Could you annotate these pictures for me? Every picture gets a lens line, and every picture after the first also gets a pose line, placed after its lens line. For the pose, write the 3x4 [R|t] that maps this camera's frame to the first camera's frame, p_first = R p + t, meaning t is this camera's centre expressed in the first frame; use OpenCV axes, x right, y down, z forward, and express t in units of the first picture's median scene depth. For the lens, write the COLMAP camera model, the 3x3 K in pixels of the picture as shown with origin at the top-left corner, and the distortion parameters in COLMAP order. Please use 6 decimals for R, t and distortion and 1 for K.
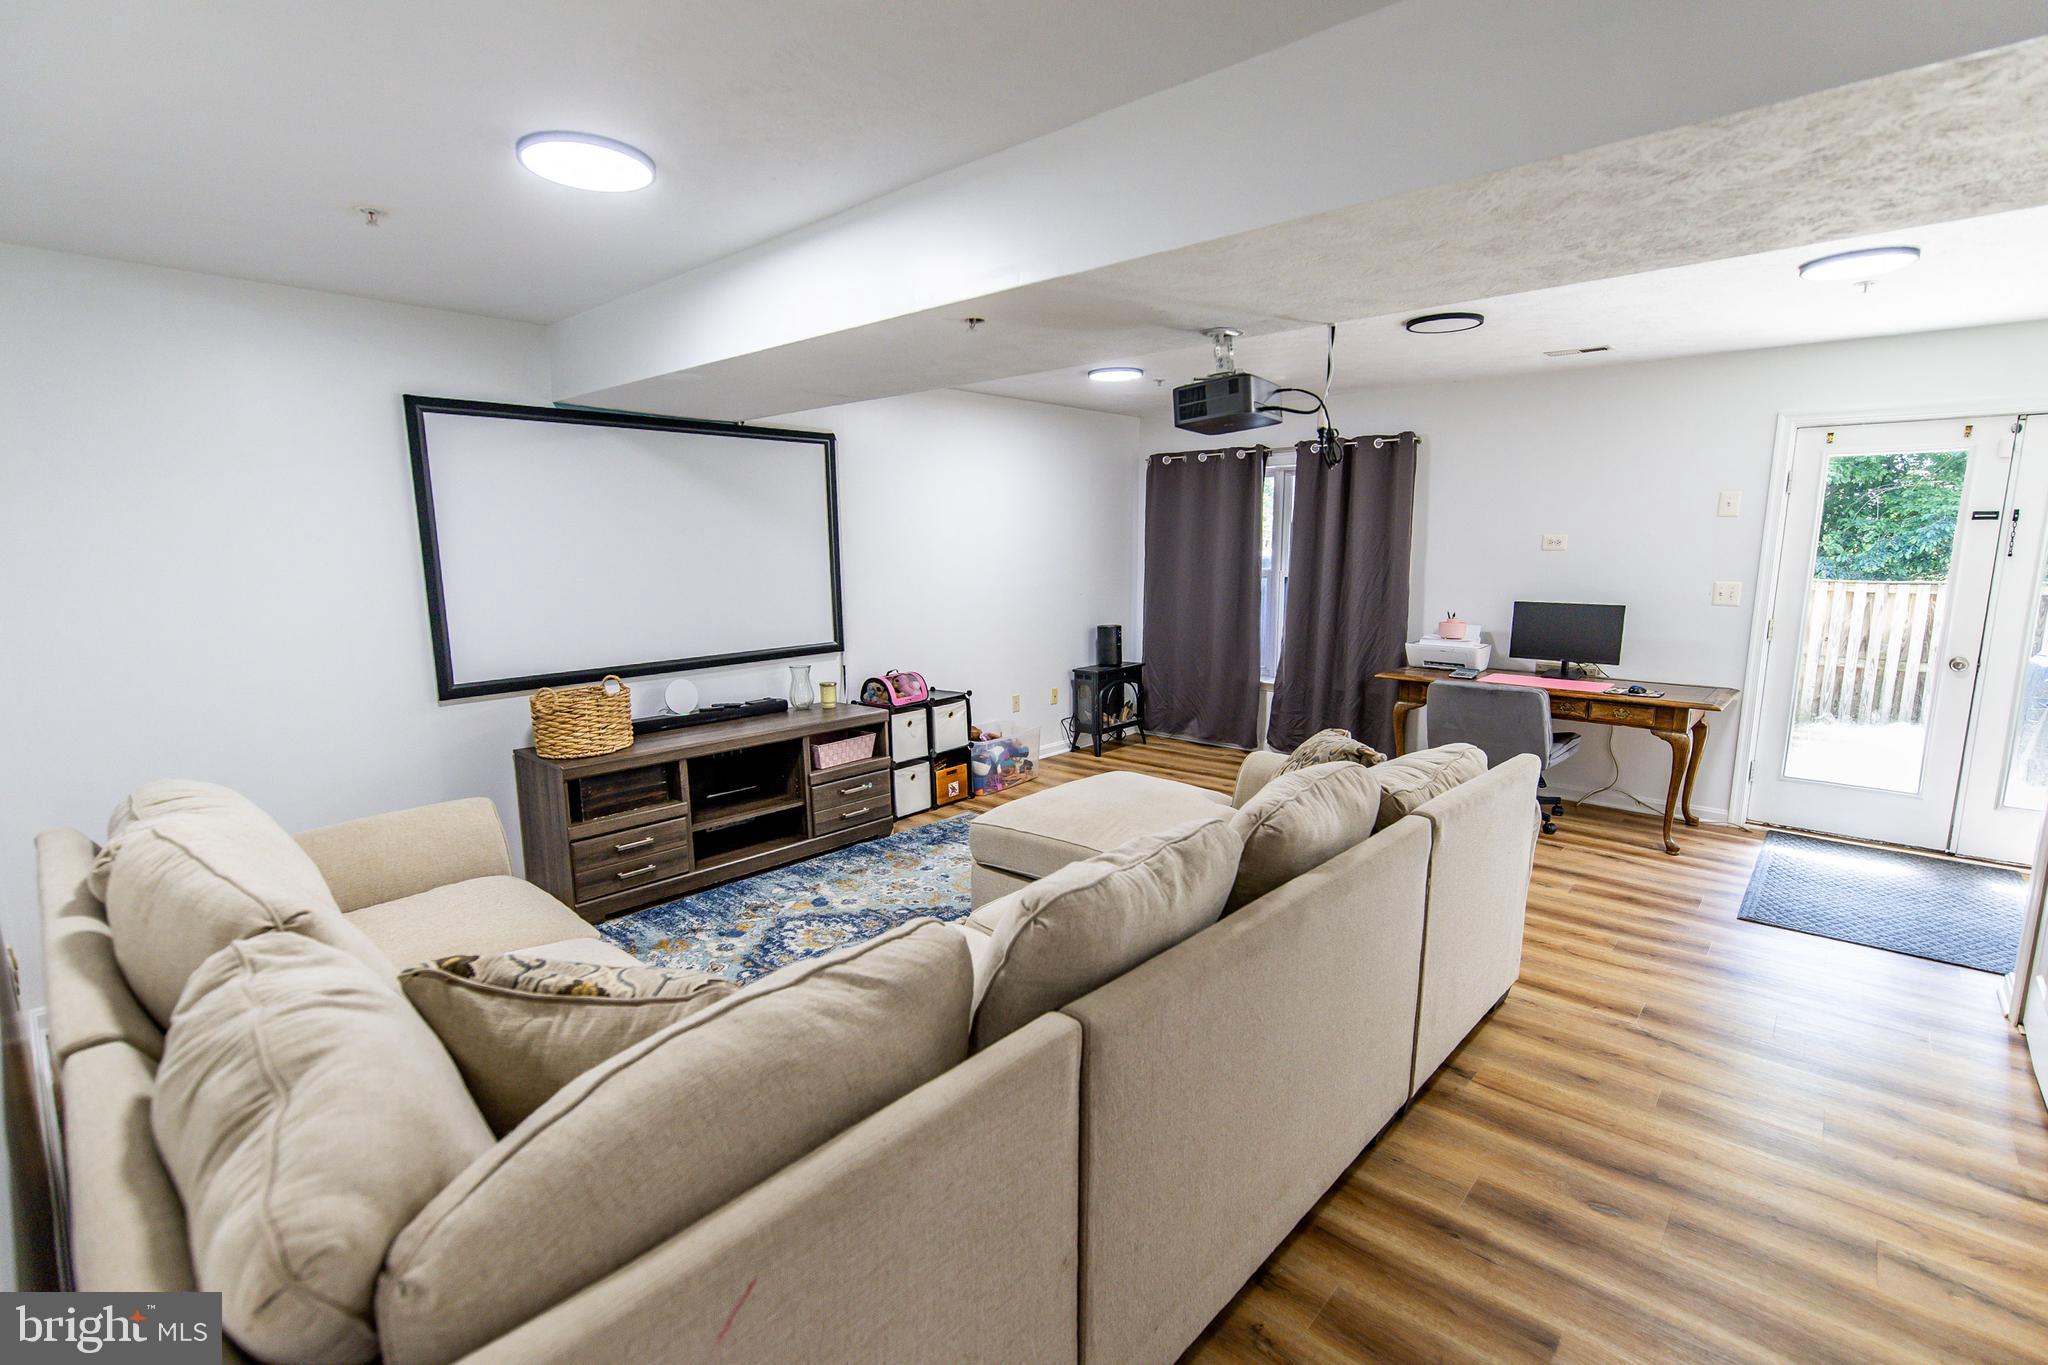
lens RADIAL K [[926.8, 0, 1022.1], [0, 926.8, 689.0], [0, 0, 1]] dist [0.000215, -0.000108]
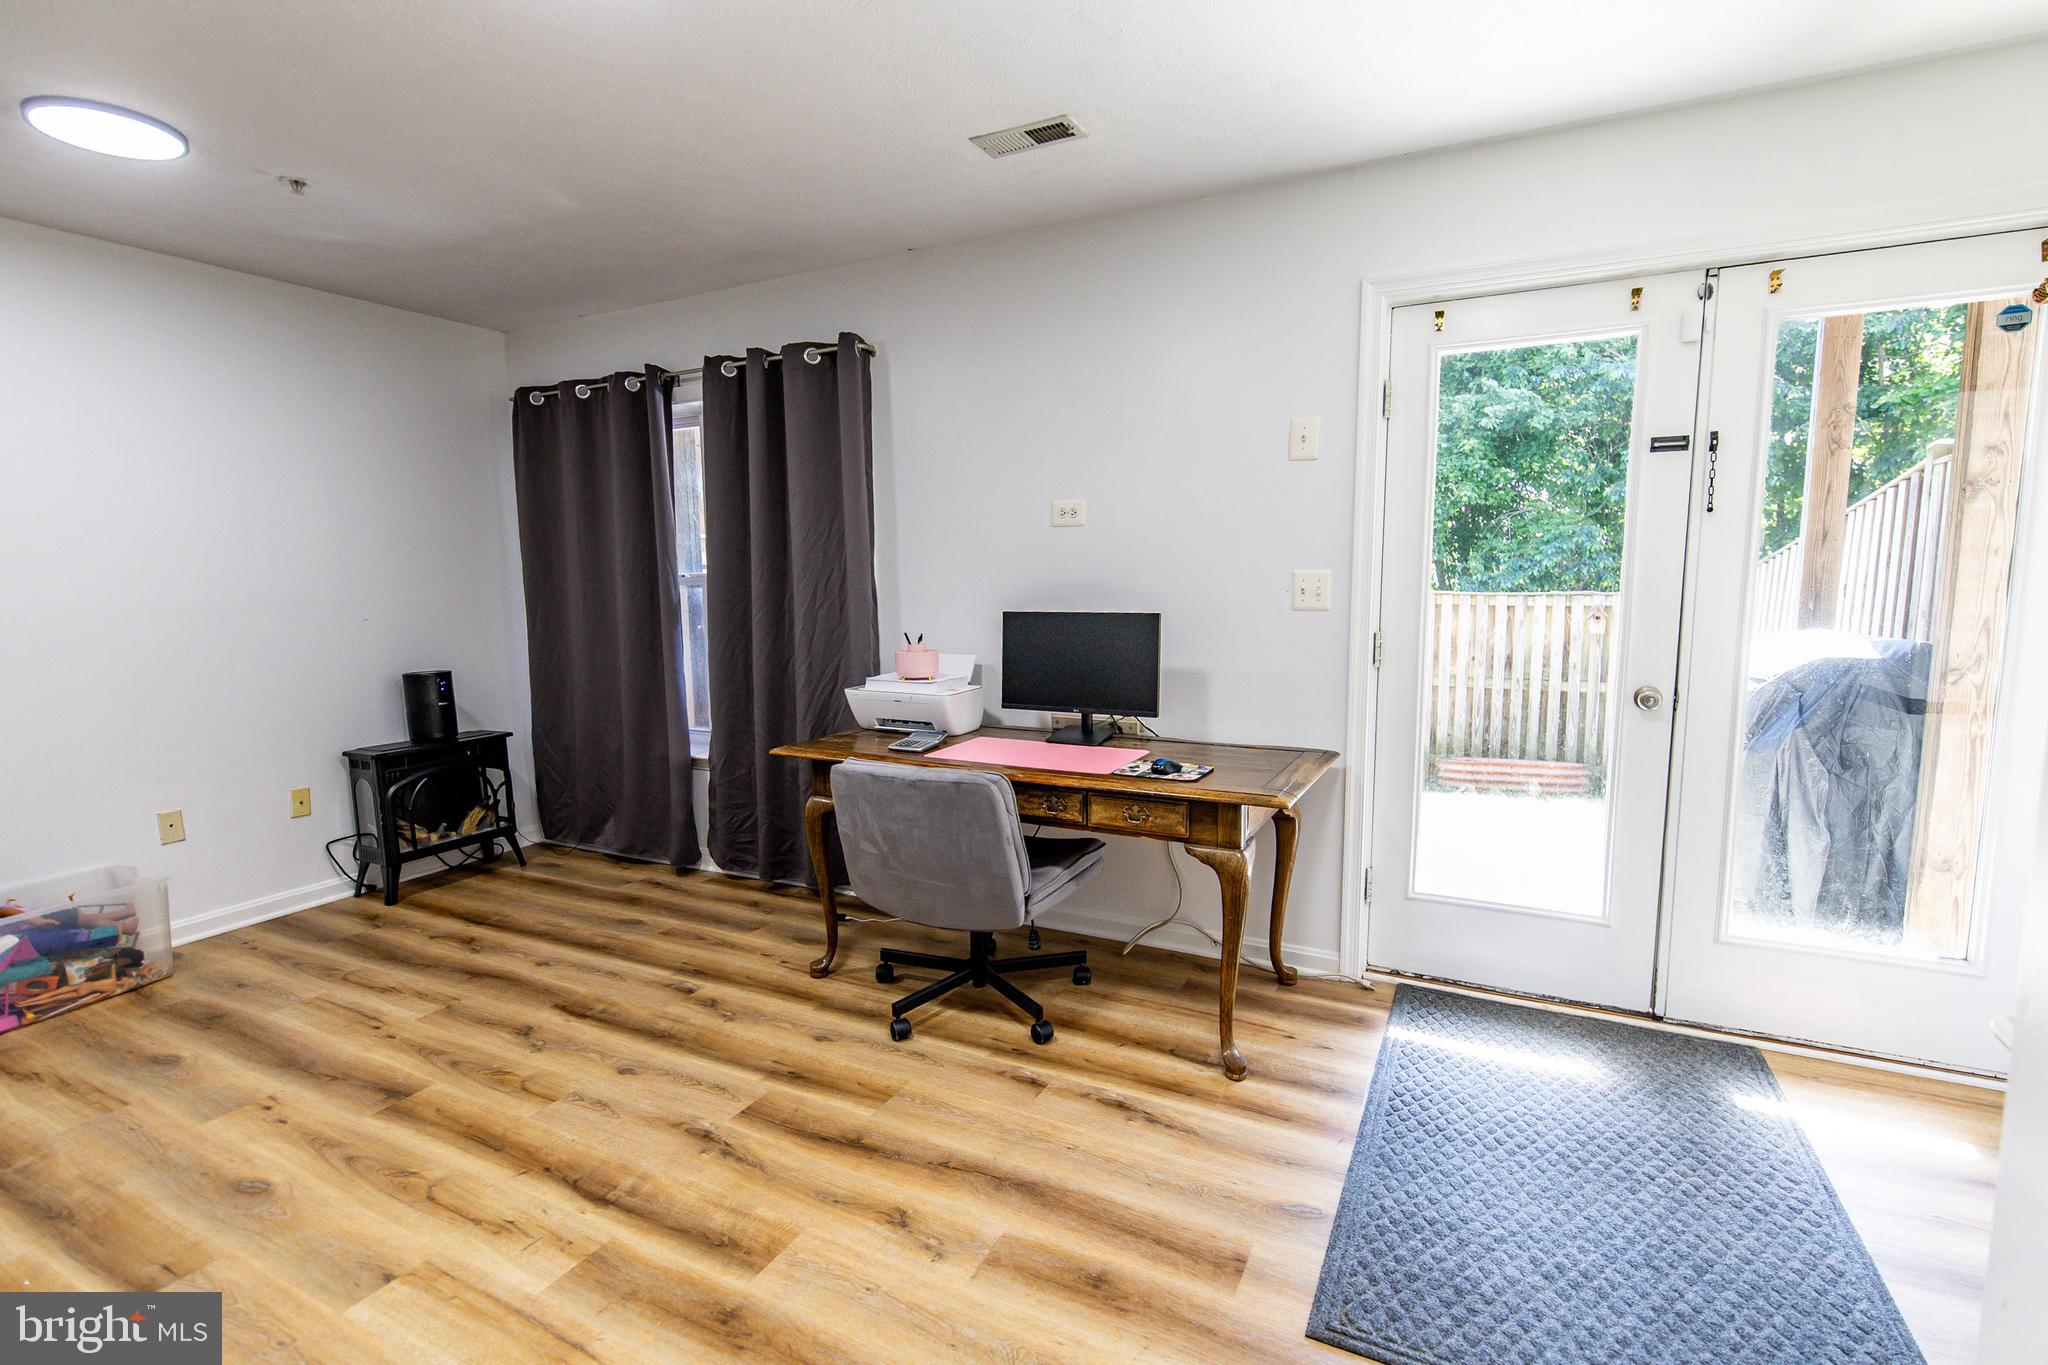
lens RADIAL K [[937.4, 0, 1024.6], [0, 937.4, 684.3], [0, 0, 1]] dist [0.000435, -0.000218]
pose [[0.965544, -0.035740, 0.257775, 0.418915], [0.047190, 0.998149, -0.038370, -0.027995], [-0.255926, 0.049212, 0.965443, 0.463215]]
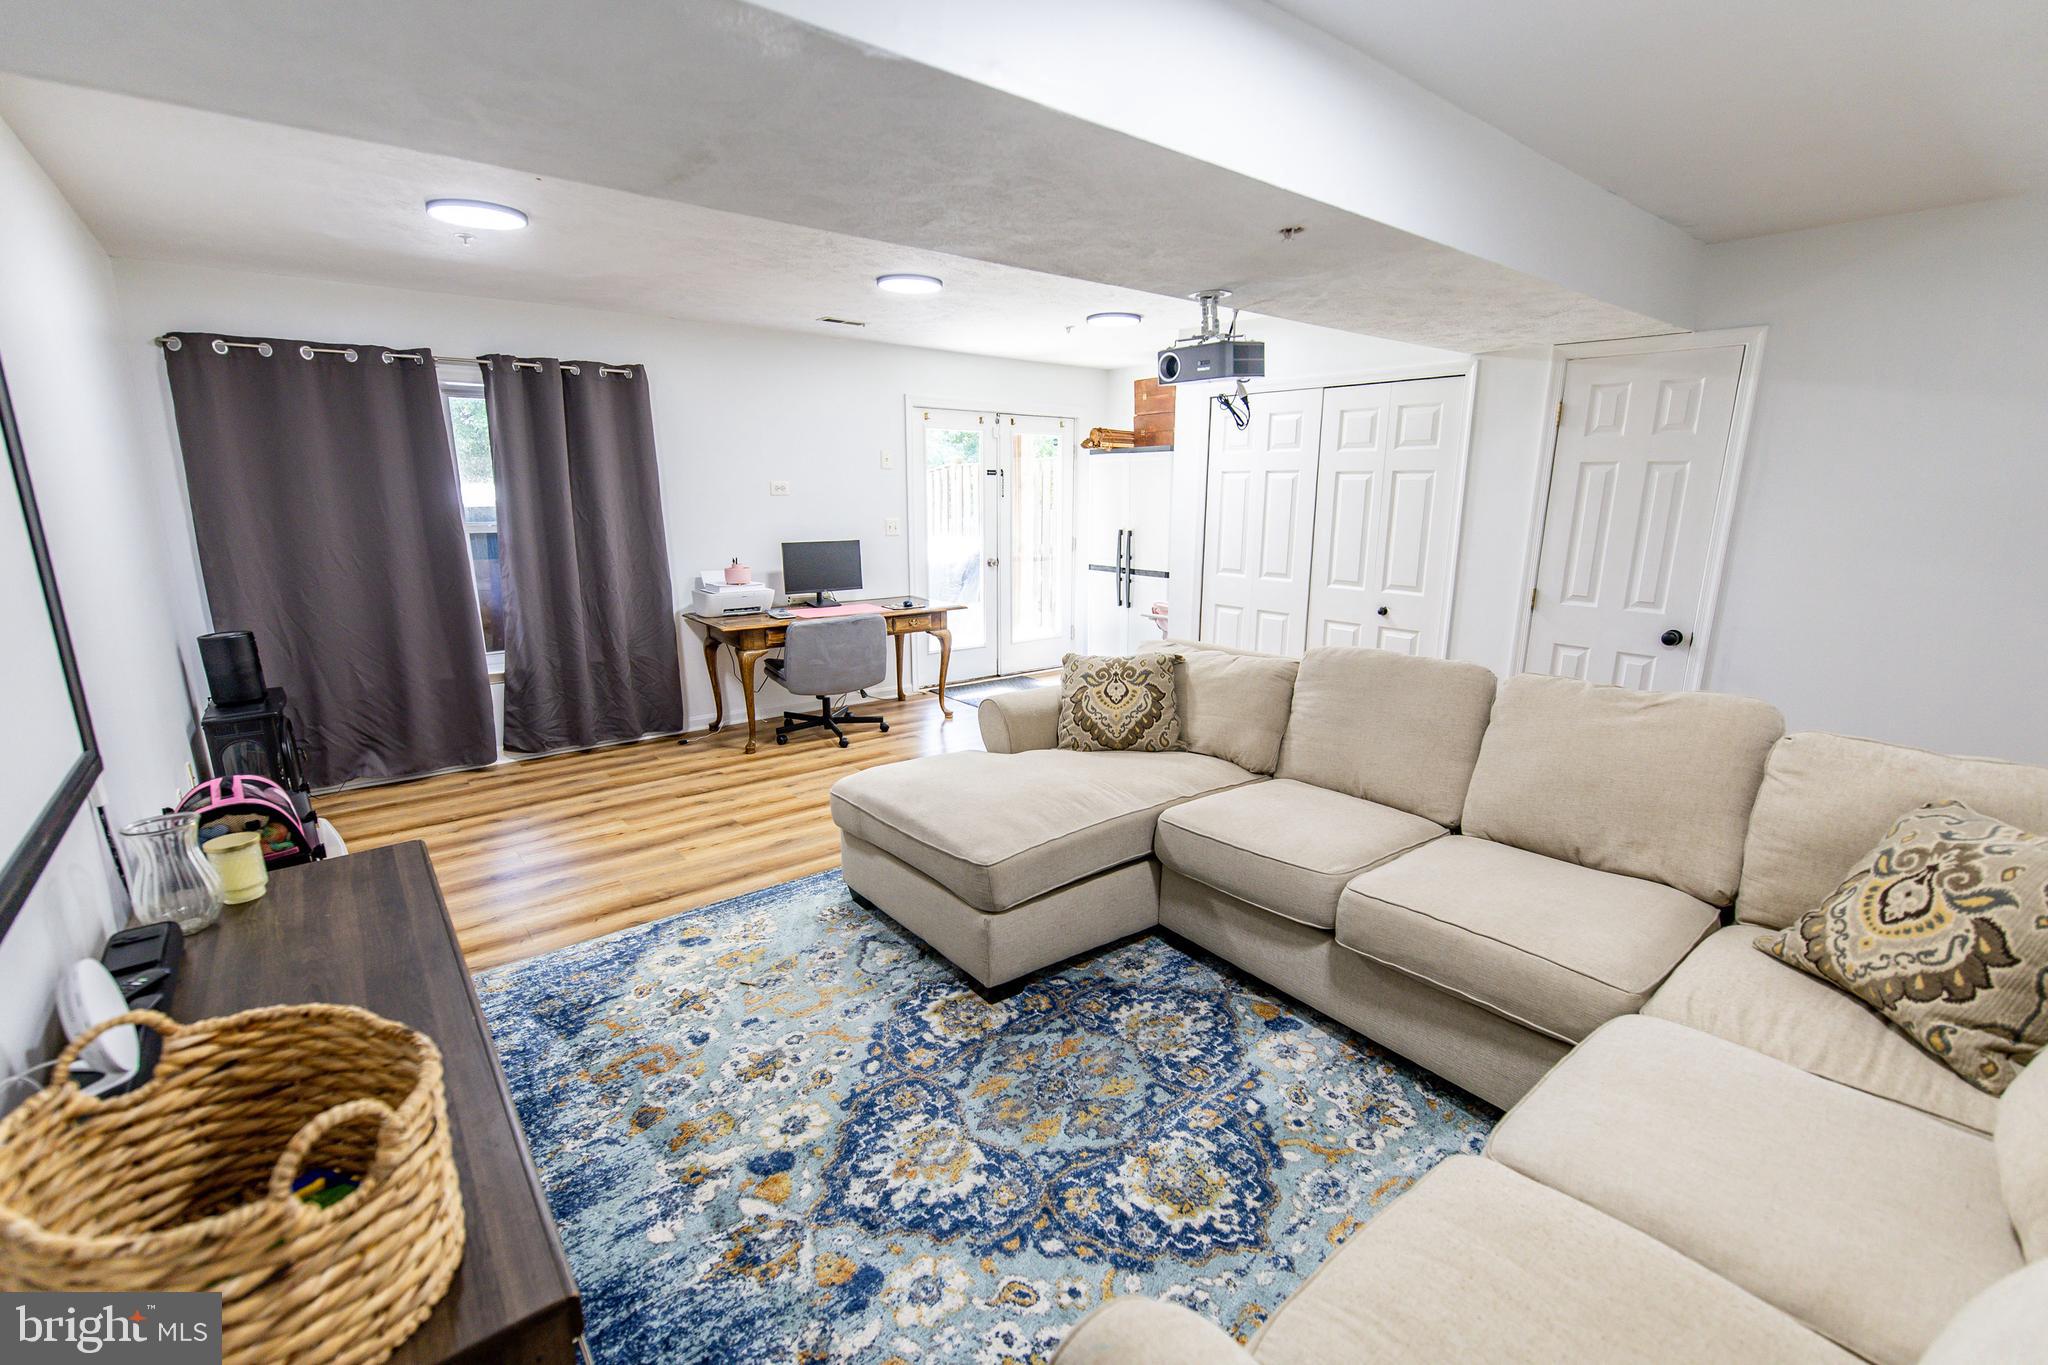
lens RADIAL K [[896.6, 0, 1036.2], [0, 896.6, 682.9], [0, 0, 1]] dist [0.001845, -0.000109]
pose [[0.157312, -0.208785, 0.965226, -0.505130], [0.152323, 0.970829, 0.185171, -0.090361], [-0.975731, 0.117896, 0.184526, 0.570426]]
